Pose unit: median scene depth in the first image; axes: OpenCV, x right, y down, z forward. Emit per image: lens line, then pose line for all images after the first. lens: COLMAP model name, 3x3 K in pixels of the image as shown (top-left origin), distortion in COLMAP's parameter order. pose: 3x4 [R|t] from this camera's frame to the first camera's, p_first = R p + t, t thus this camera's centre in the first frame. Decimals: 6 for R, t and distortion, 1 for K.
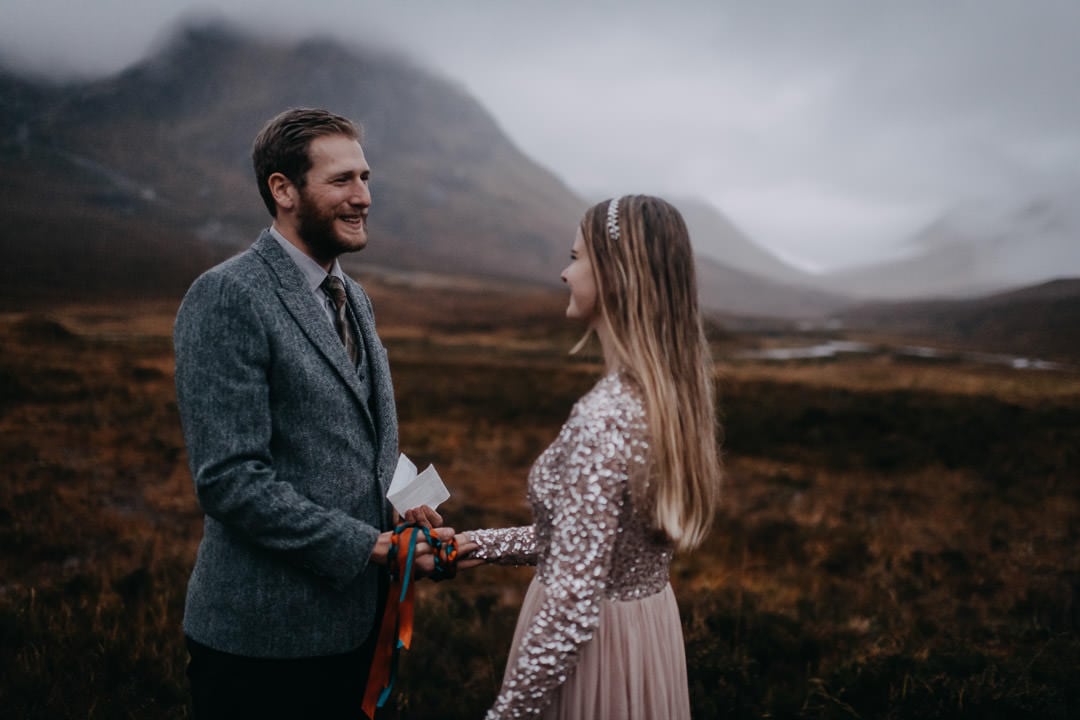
lens RADIAL K [[1079.0, 0, 540.0], [0, 1079.0, 369.5], [0, 0, 1]] dist [-0.009779, 0.000000]
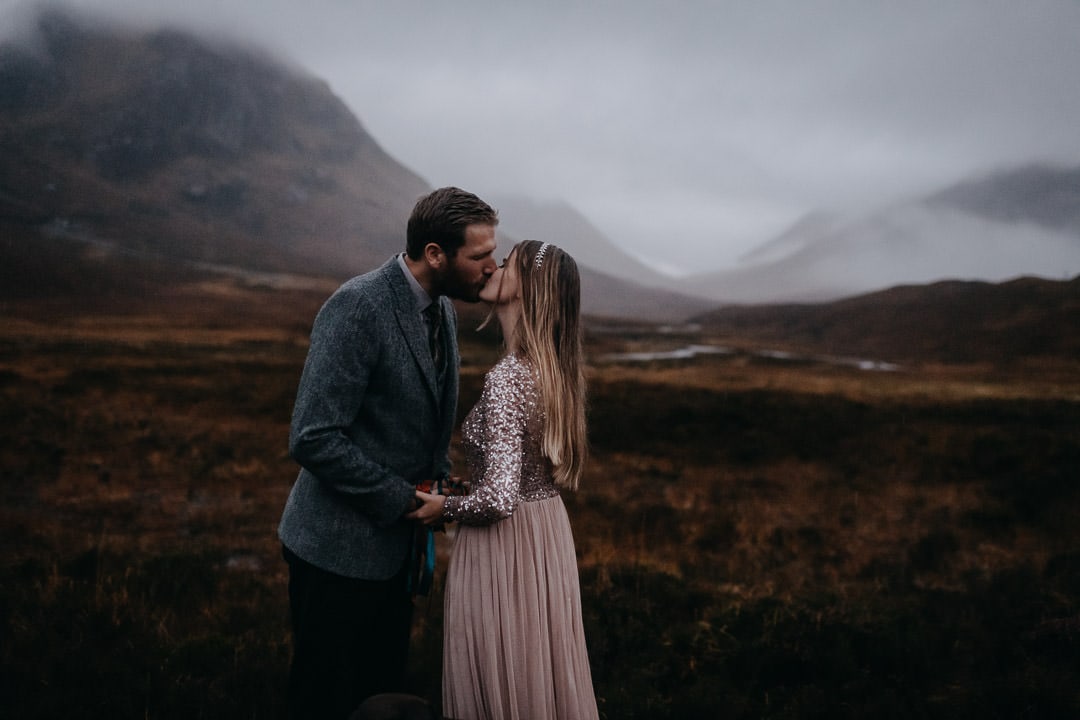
lens RADIAL K [[1079.0, 0, 539.1], [0, 1079.0, 370.2], [0, 0, 1]] dist [-0.009779, 0.000000]
pose [[0.992244, -0.002685, 0.124279, -0.029416], [0.002911, 0.999994, -0.001635, 0.002197], [-0.124274, 0.001984, 0.992246, -0.070035]]
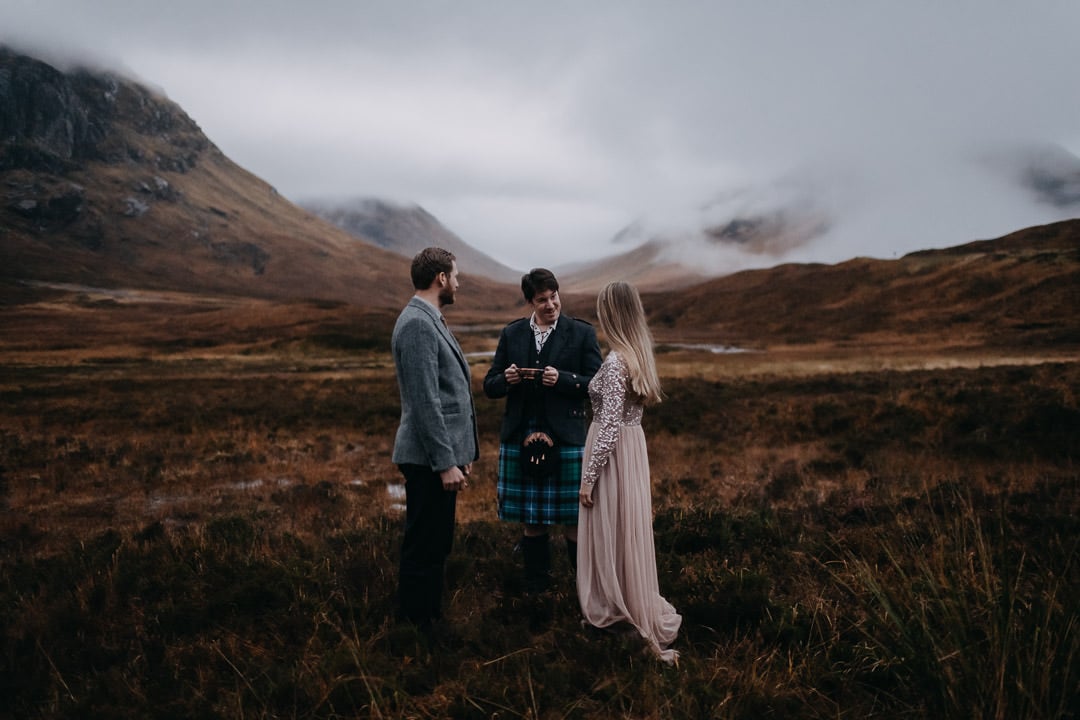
lens RADIAL K [[1079.0, 0, 547.7], [0, 1079.0, 364.5], [0, 0, 1]] dist [-0.009779, 0.000000]
pose [[0.964104, -0.058284, 0.259048, -0.104706], [0.060687, 0.998156, -0.001282, 0.006057], [-0.258496, 0.016957, 0.965863, -0.226764]]
